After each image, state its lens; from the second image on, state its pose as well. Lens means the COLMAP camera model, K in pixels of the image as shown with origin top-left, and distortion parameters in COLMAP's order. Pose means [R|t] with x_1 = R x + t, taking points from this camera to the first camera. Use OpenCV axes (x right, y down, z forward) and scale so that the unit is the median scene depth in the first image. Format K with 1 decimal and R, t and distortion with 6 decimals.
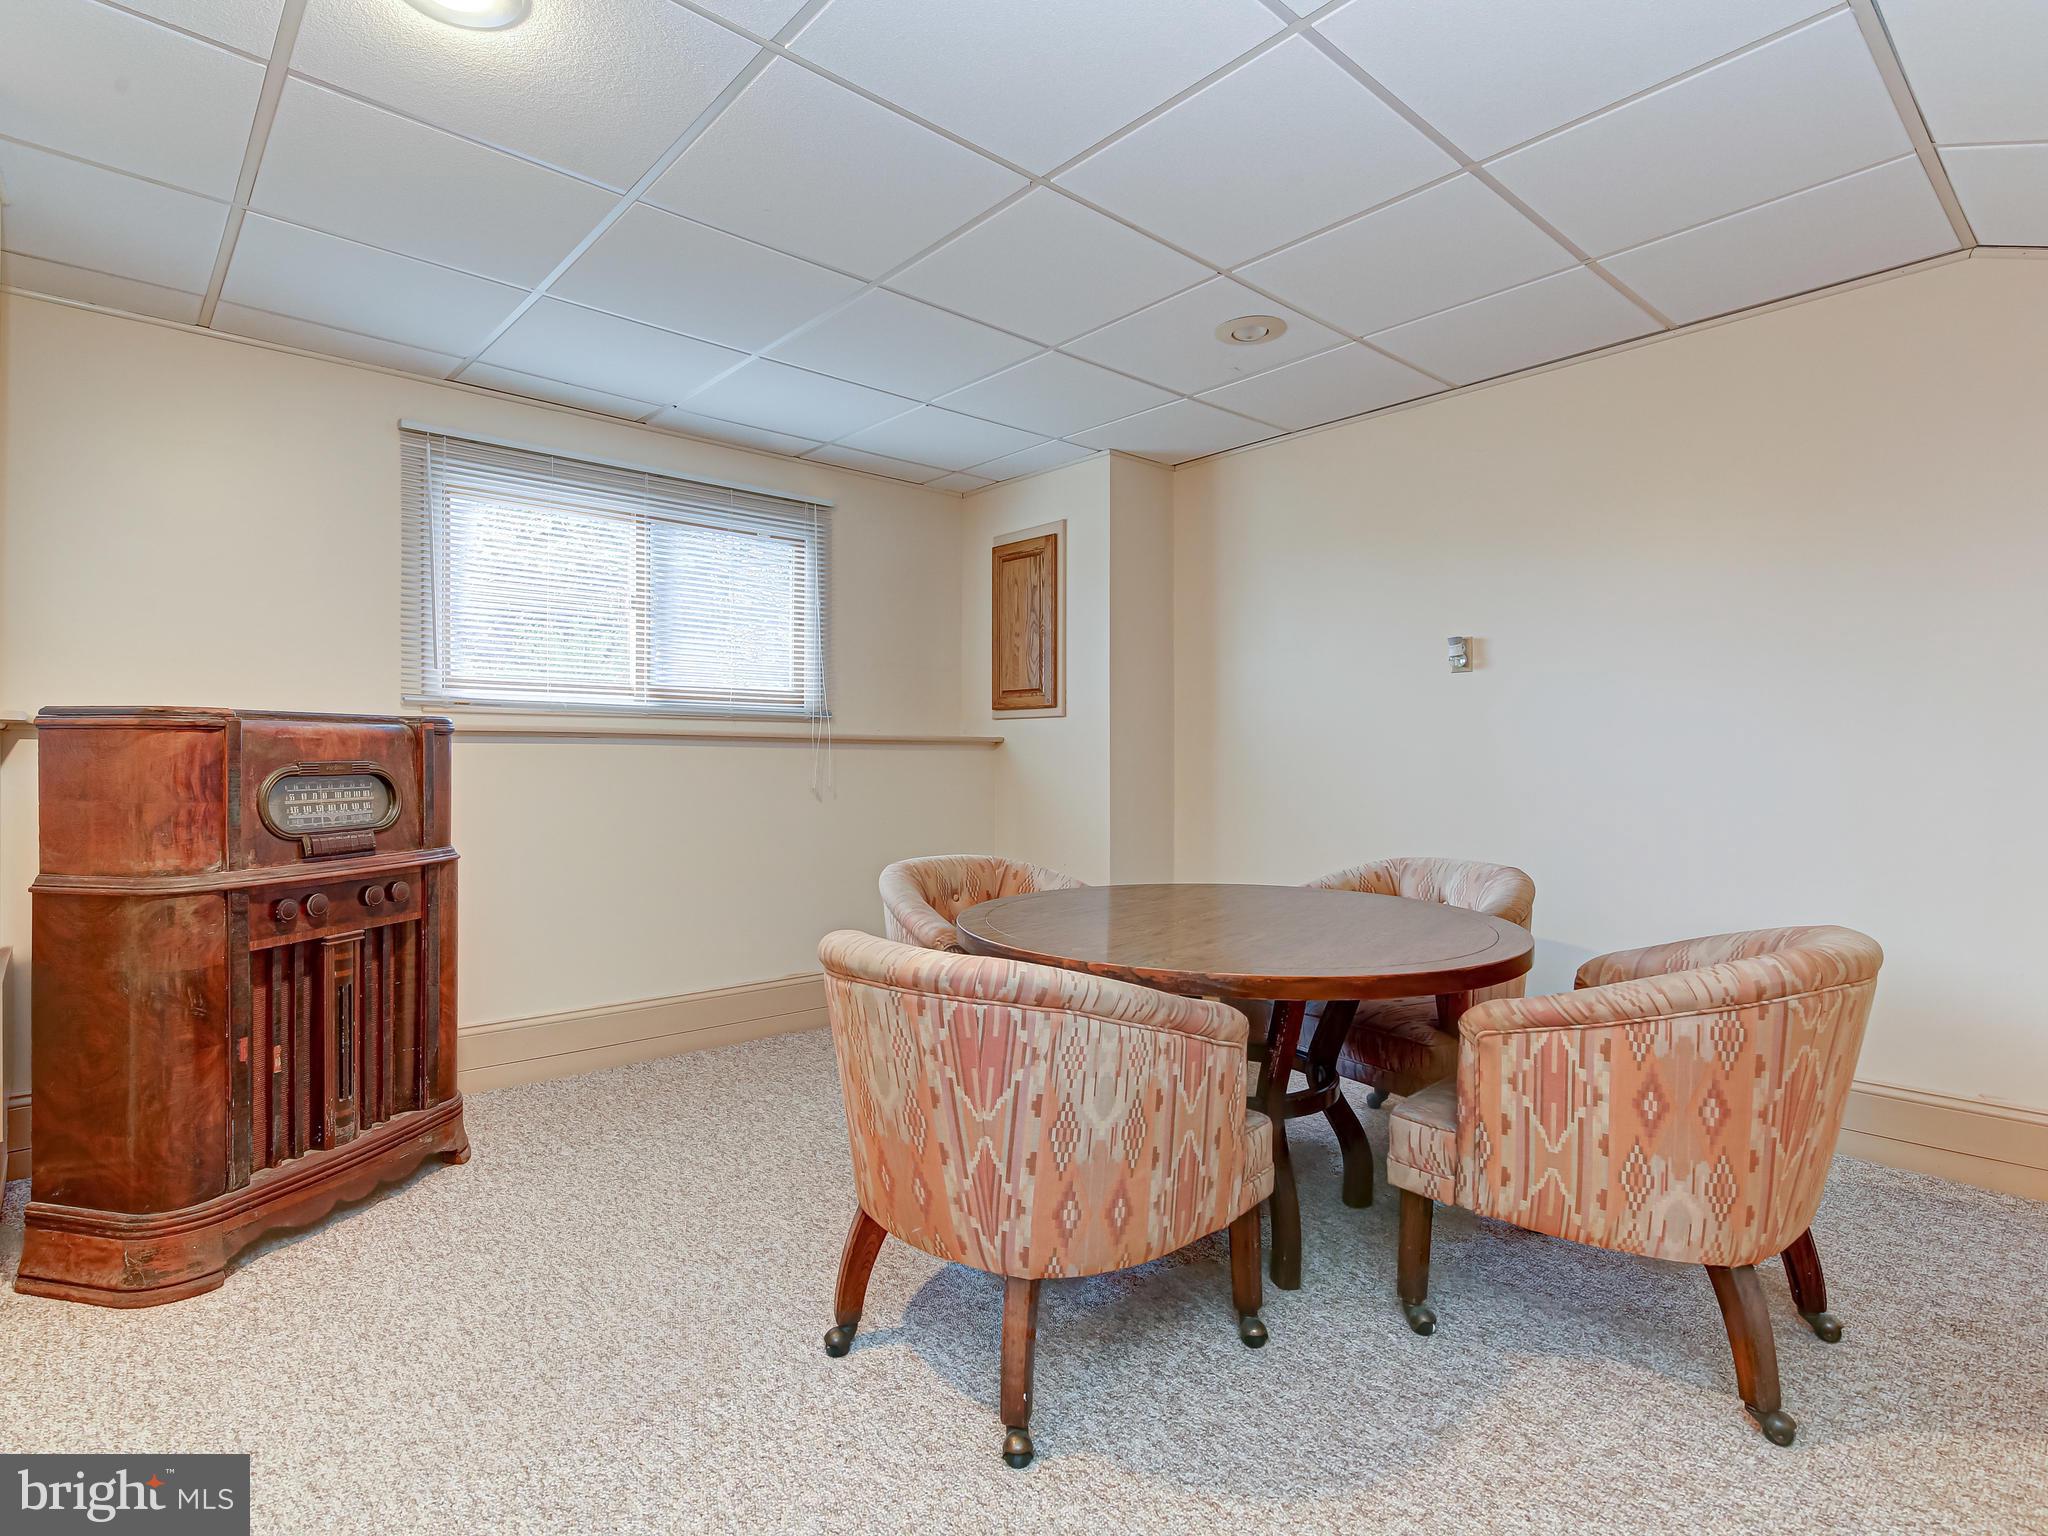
lens RADIAL K [[1032.8, 0, 1008.2], [0, 1032.8, 762.1], [0, 0, 1]] dist [0.001904, 0.000623]
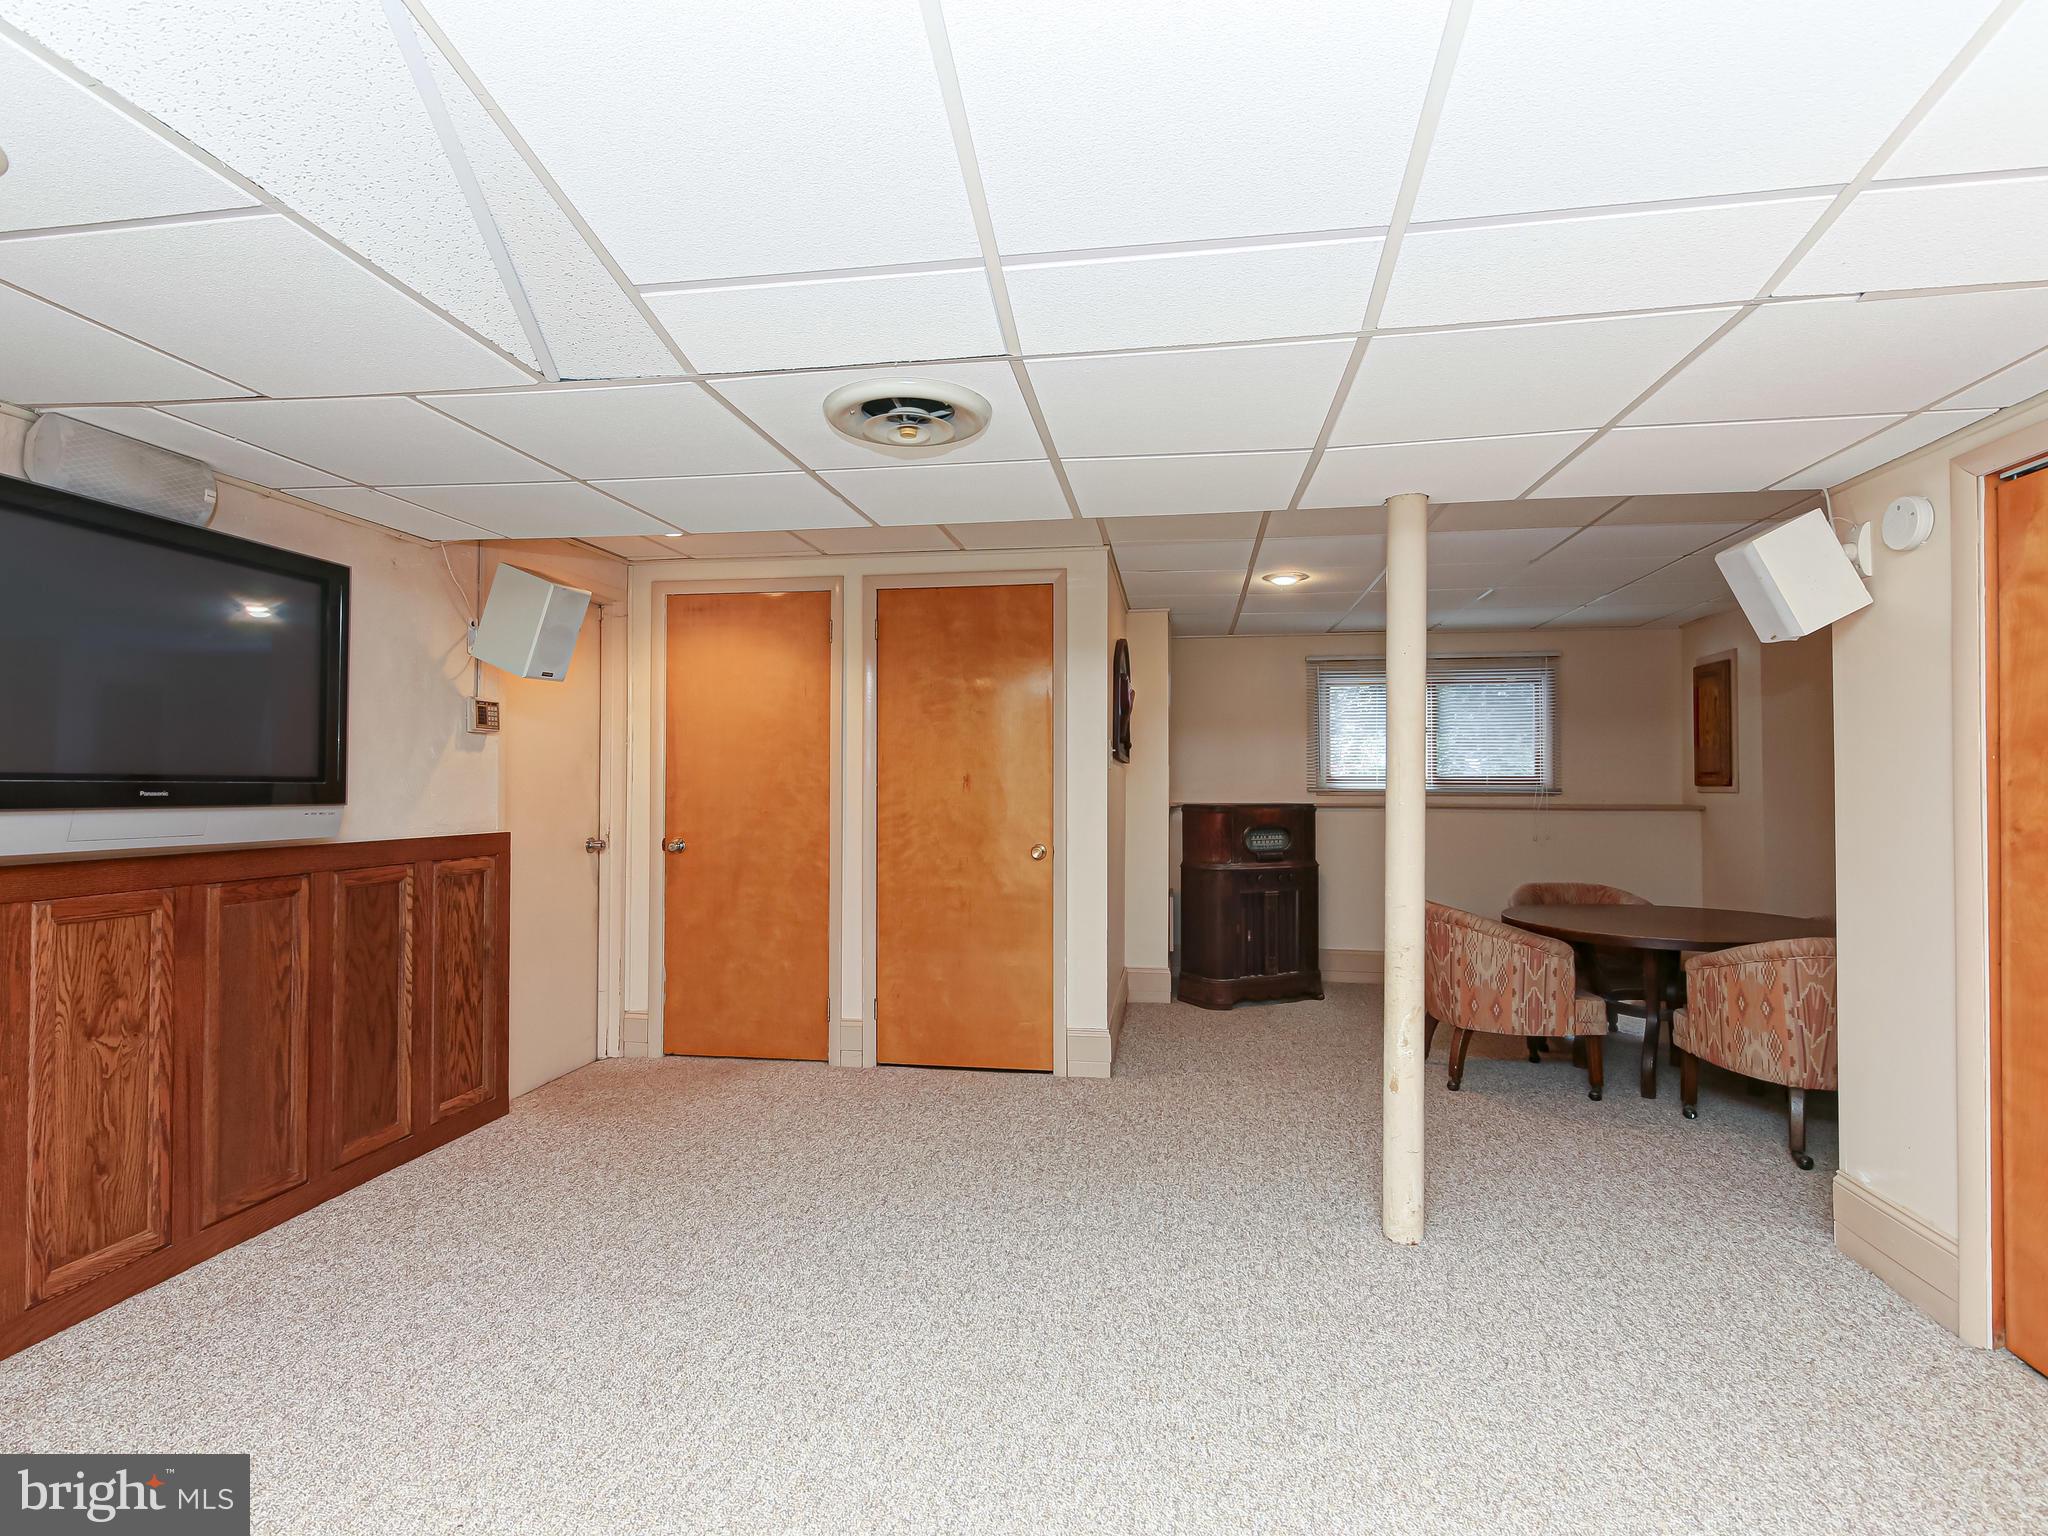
lens RADIAL K [[1032.8, 0, 1008.2], [0, 1032.8, 762.1], [0, 0, 1]] dist [0.001904, 0.000623]
pose [[0.622738, -0.022453, -0.782108, 1.308743], [-0.001452, 0.999553, -0.029851, -0.105121], [0.782429, 0.019725, 0.622427, -1.507801]]
